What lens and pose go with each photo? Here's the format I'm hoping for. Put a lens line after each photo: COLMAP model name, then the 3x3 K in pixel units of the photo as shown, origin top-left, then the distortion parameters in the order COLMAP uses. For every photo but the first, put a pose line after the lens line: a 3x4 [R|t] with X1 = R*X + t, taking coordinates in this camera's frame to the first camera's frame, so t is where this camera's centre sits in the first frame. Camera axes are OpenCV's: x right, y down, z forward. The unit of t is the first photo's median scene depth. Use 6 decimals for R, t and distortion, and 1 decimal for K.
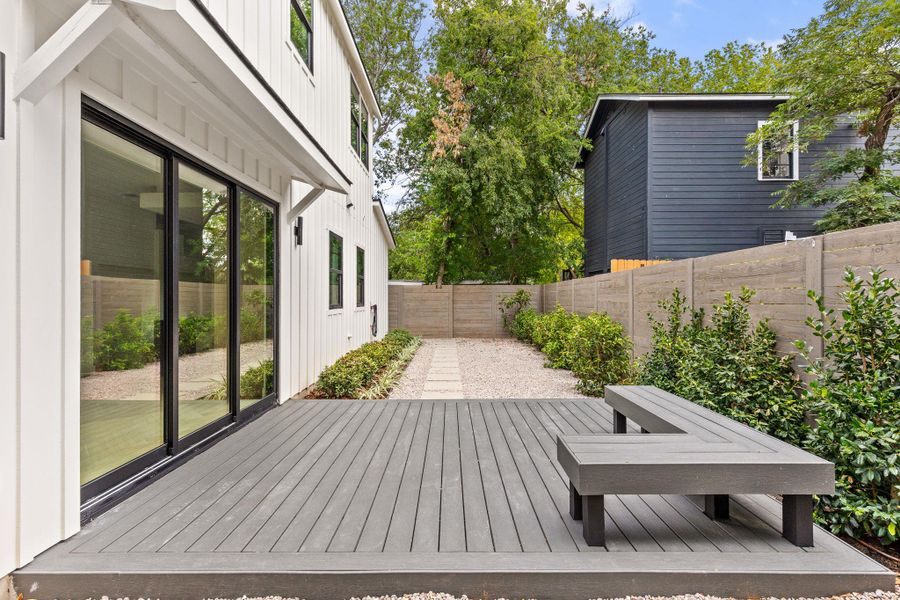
lens RADIAL K [[404.0, 0, 450.0], [0, 404.0, 300.0], [0, 0, 1]] dist [0.000458, 0.000048]
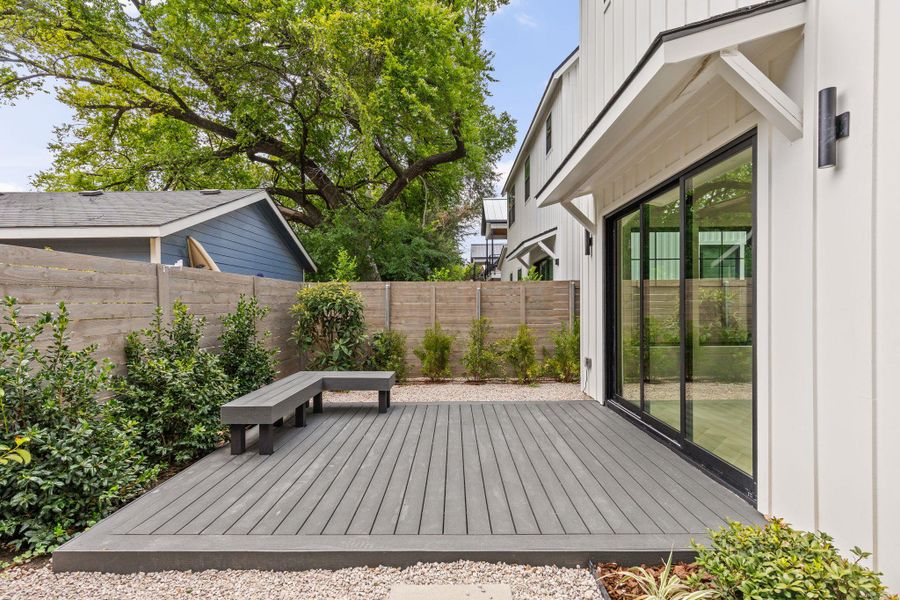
lens RADIAL K [[404.0, 0, 450.0], [0, 404.0, 300.0], [0, 0, 1]] dist [0.000458, 0.000048]
pose [[-0.999847, 0.012203, 0.012501, -0.015339], [0.012095, 0.999889, -0.008673, -0.007073], [-0.012606, -0.008520, -0.999884, 0.757393]]
